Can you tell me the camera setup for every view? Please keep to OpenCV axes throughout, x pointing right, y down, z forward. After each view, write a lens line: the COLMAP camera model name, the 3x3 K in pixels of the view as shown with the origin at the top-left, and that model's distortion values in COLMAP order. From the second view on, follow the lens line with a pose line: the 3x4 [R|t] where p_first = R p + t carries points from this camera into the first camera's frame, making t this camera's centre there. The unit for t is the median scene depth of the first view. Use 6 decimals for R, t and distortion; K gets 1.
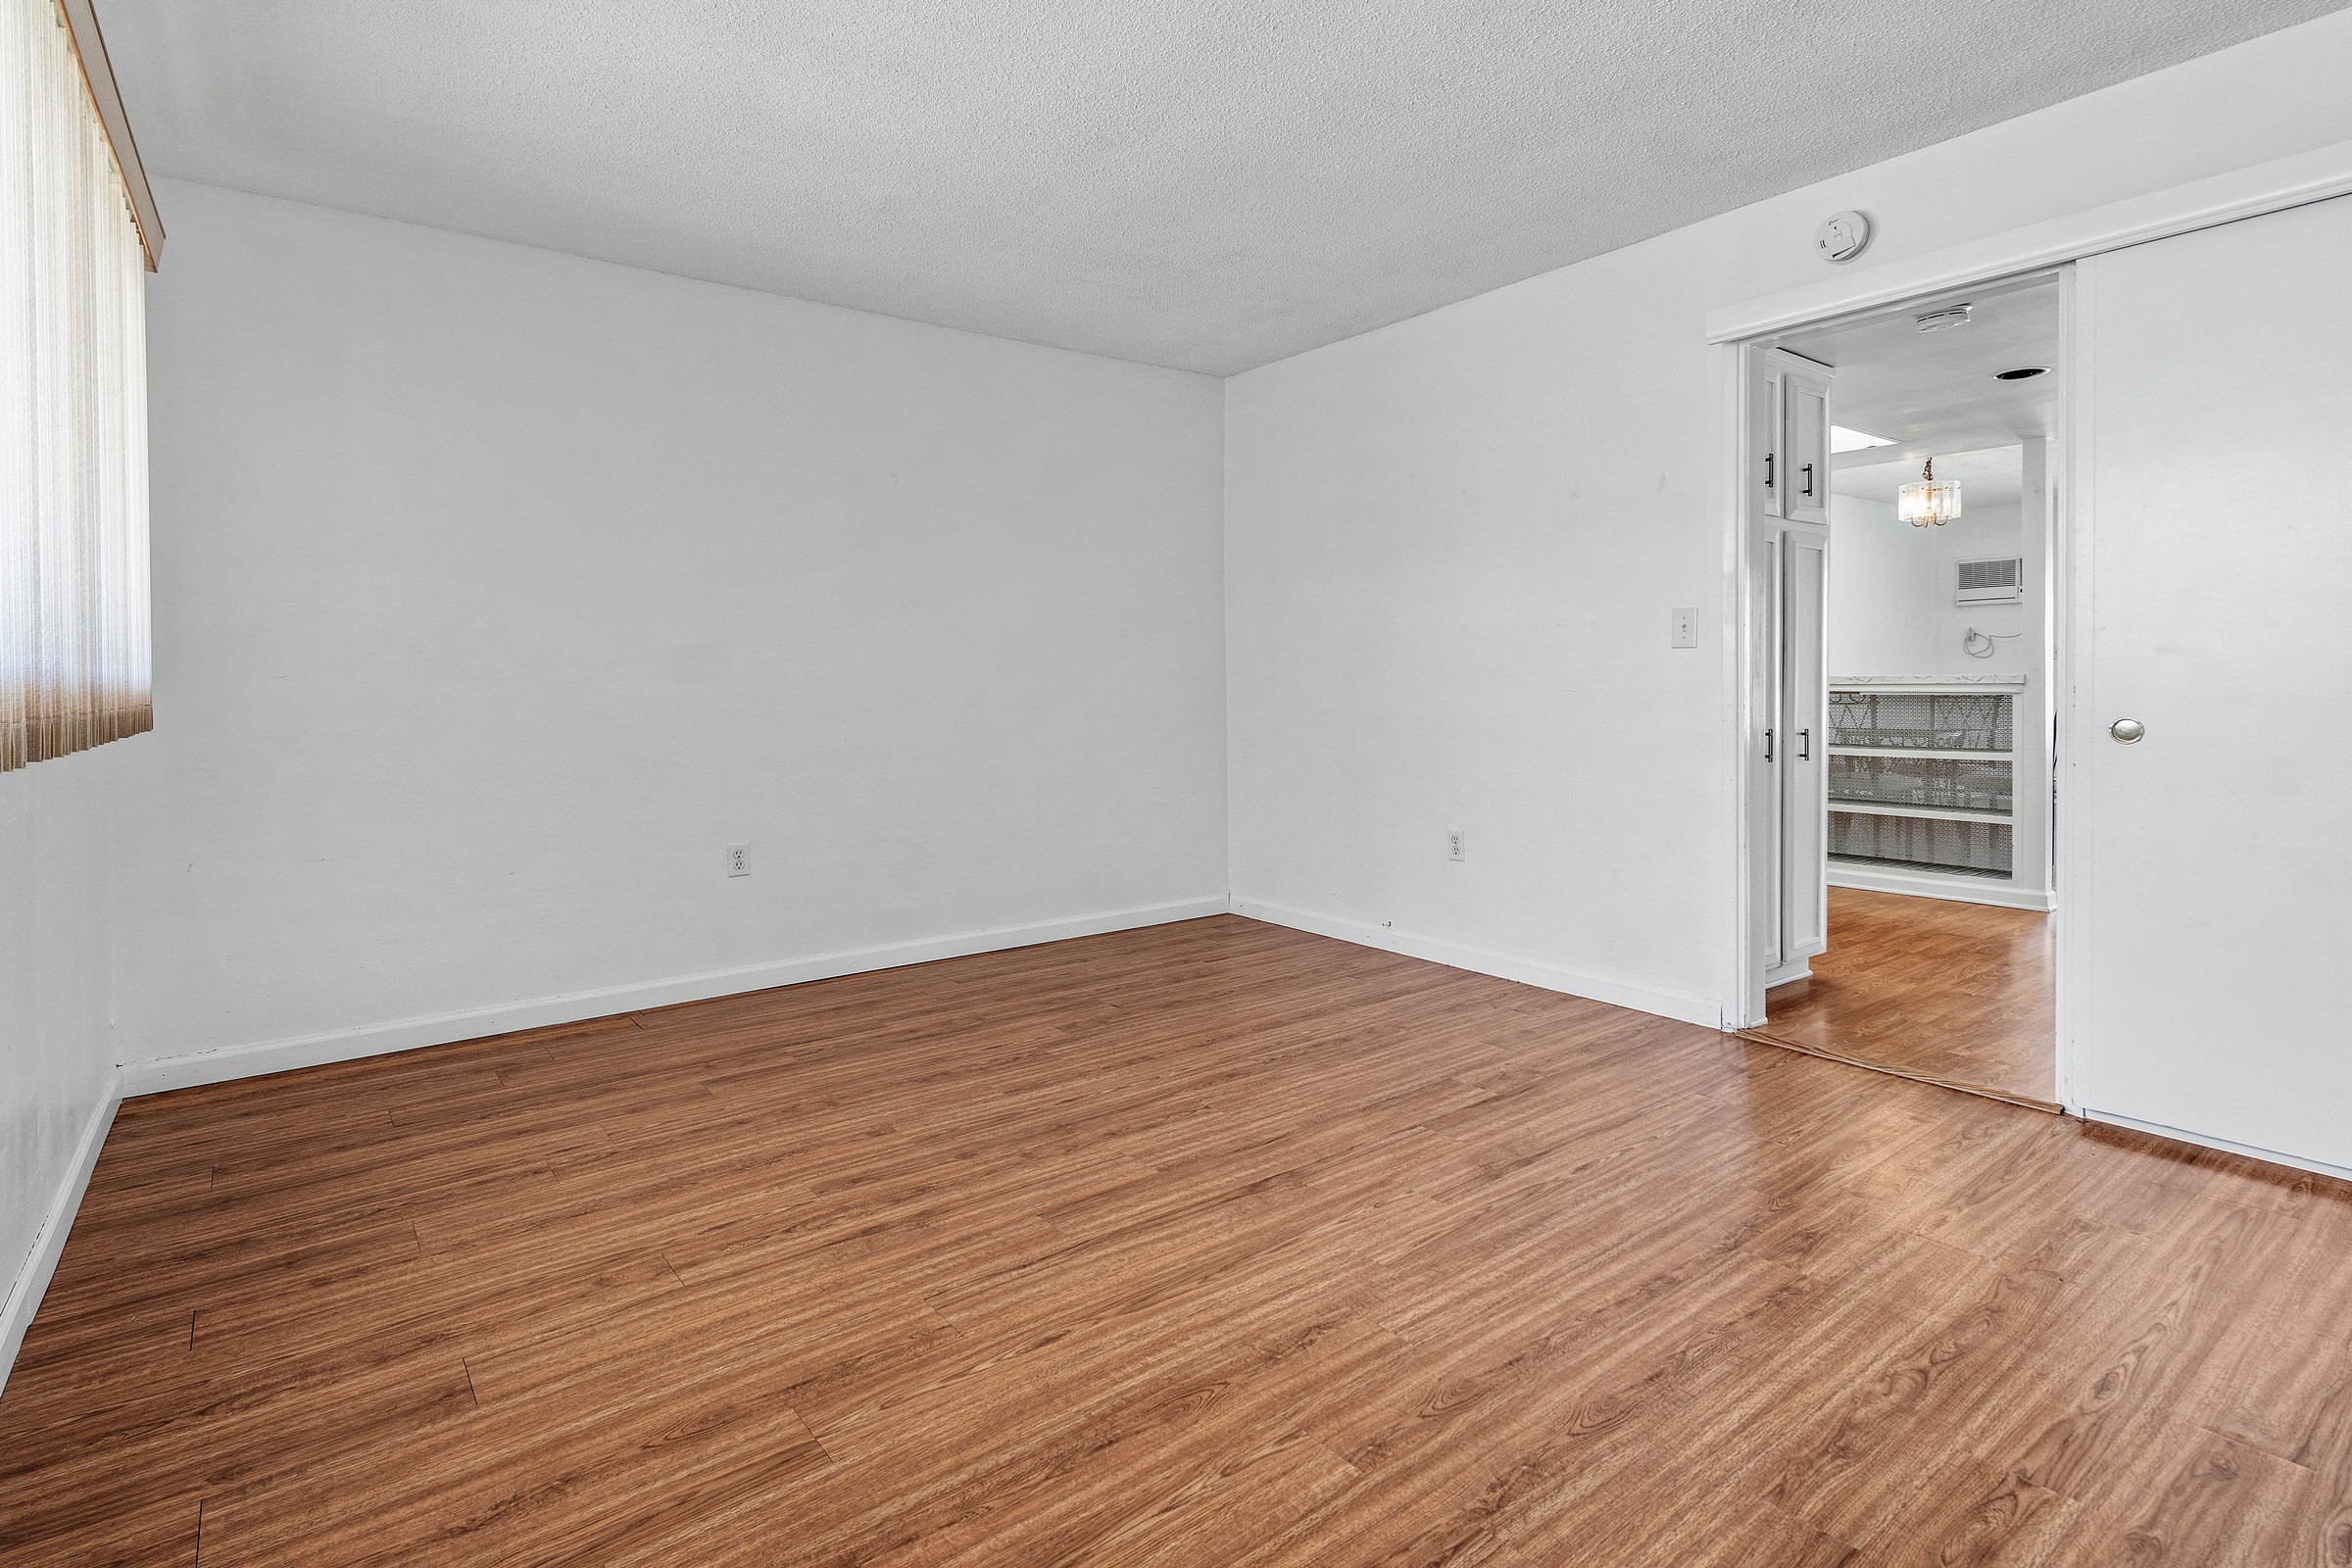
lens RADIAL K [[1159.2, 0, 1221.6], [0, 1159.2, 734.5], [0, 0, 1]] dist [0.000093, 0.000302]
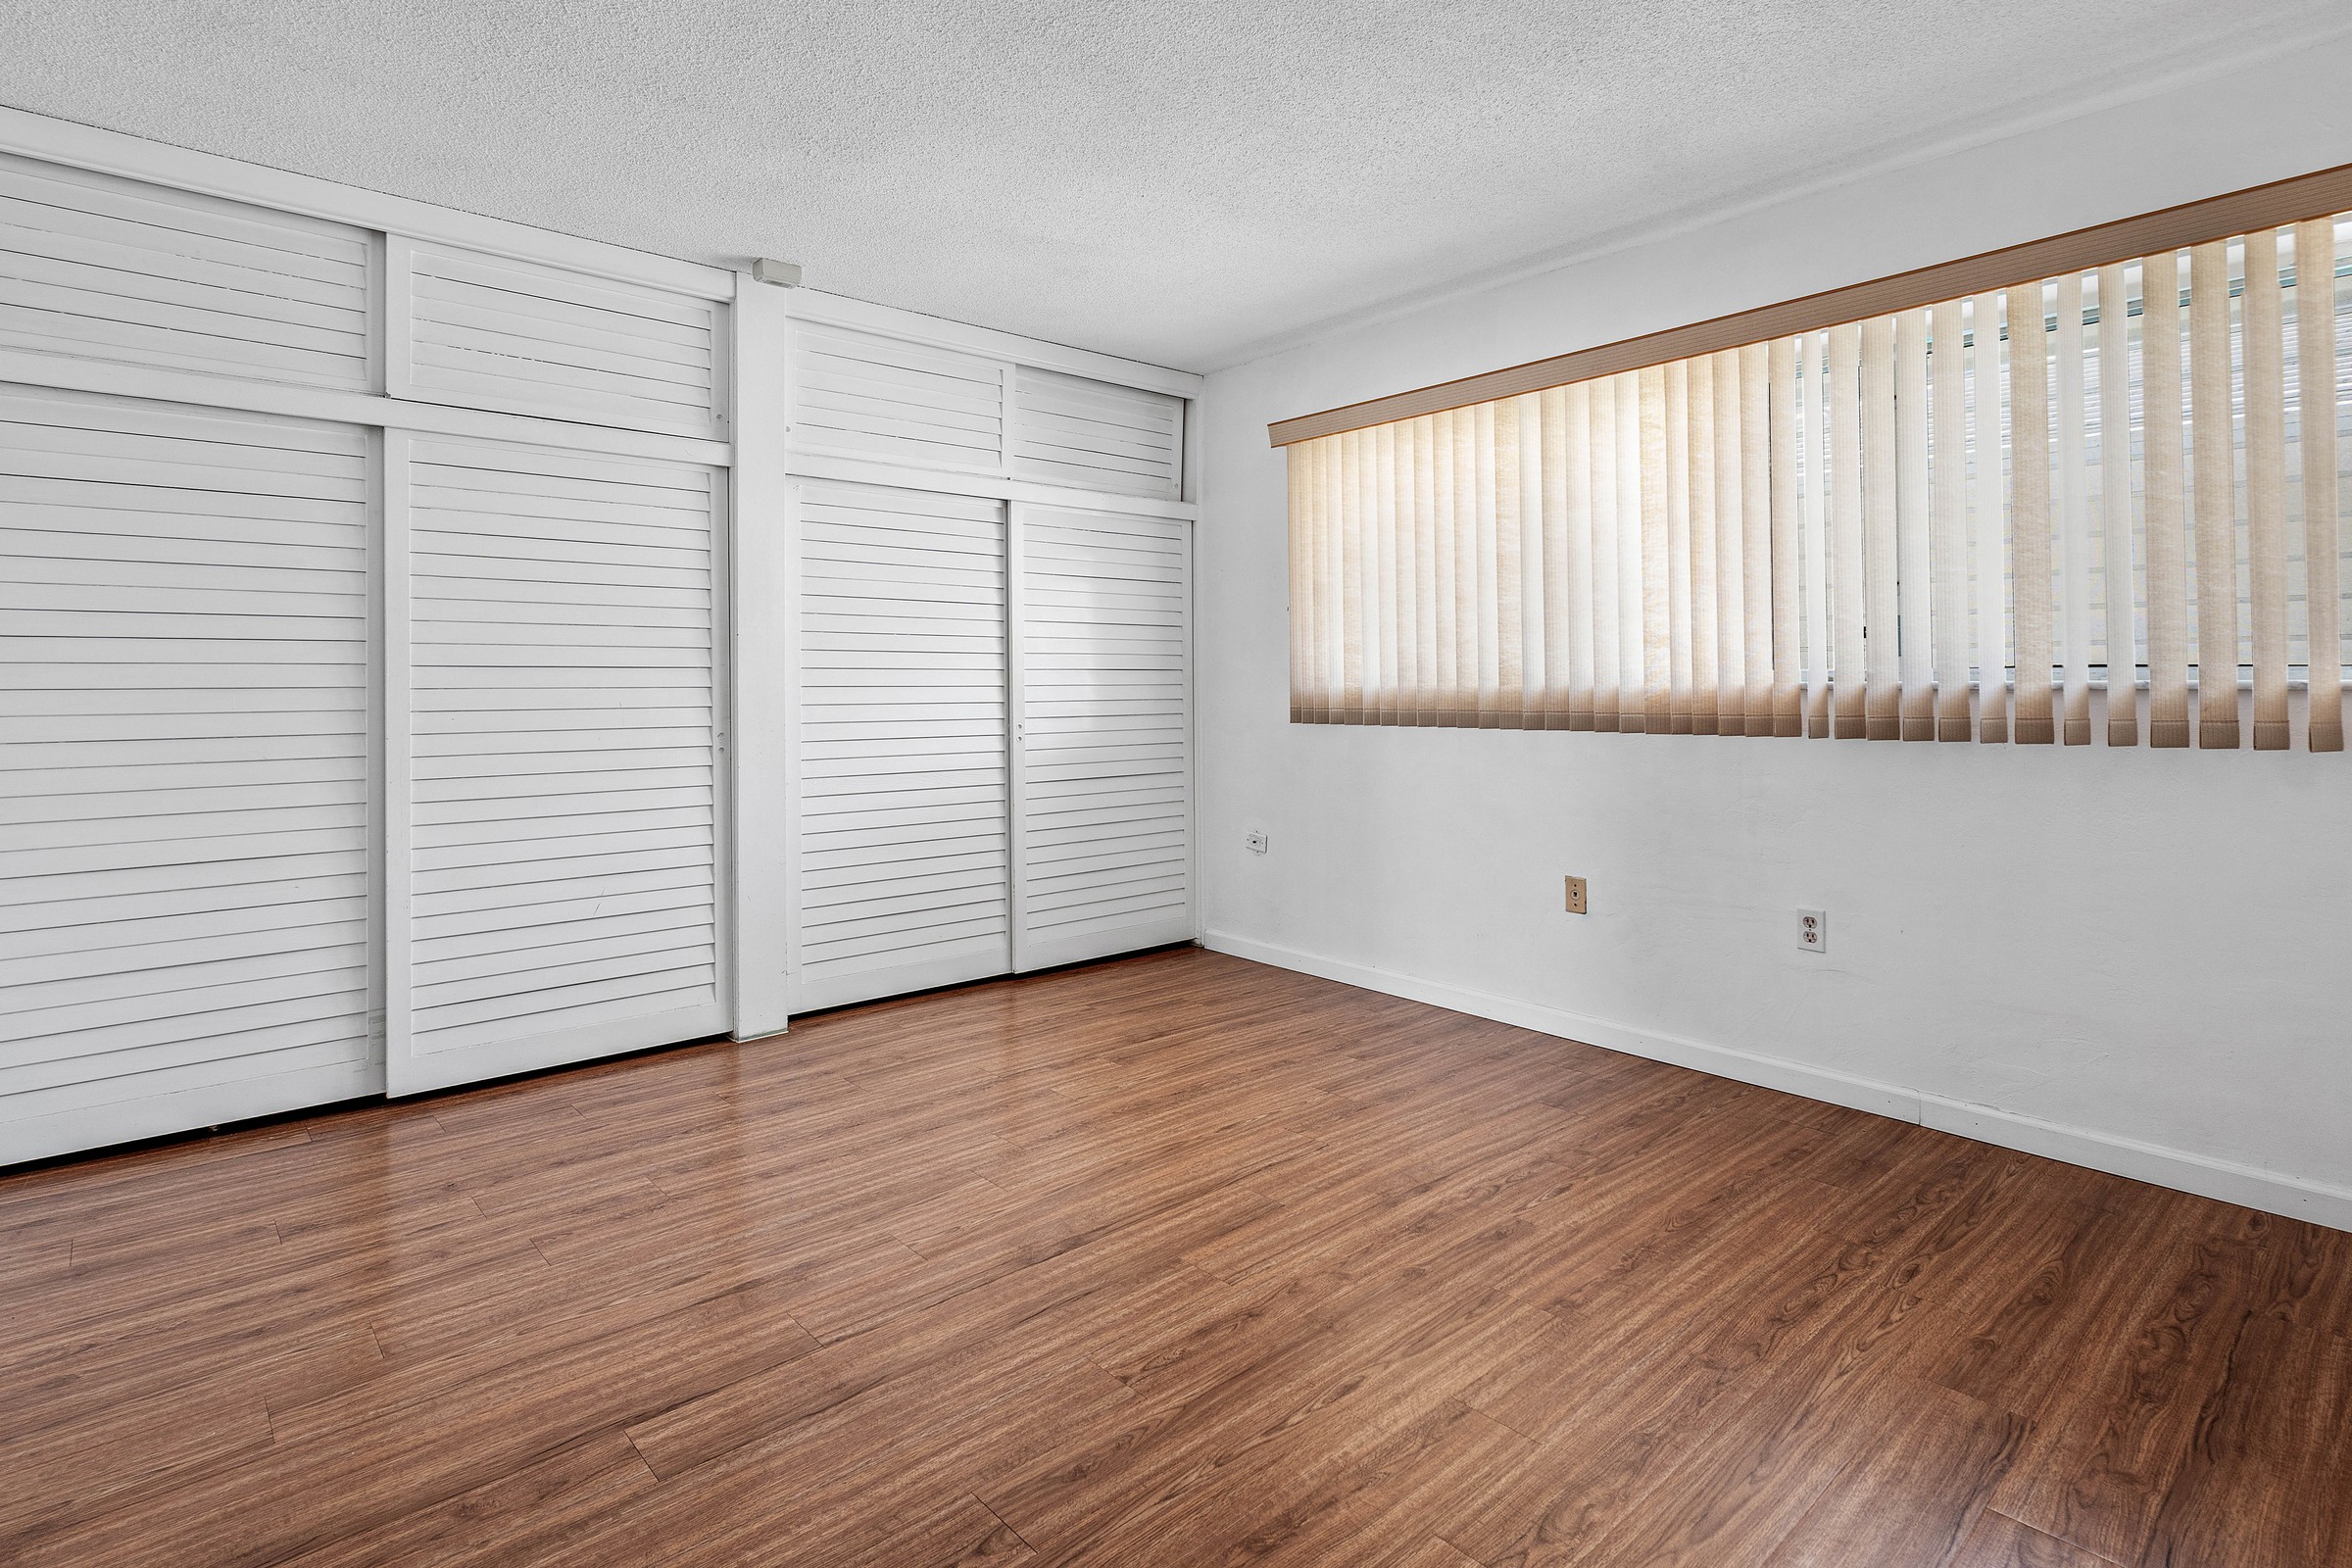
lens RADIAL K [[1159.2, 0, 1221.6], [0, 1159.2, 734.5], [0, 0, 1]] dist [0.000093, 0.000302]
pose [[-0.997437, 0.016233, -0.069684, -0.032120], [0.009977, 0.995963, 0.089204, -0.107281], [0.070851, 0.088281, -0.993573, 1.929973]]
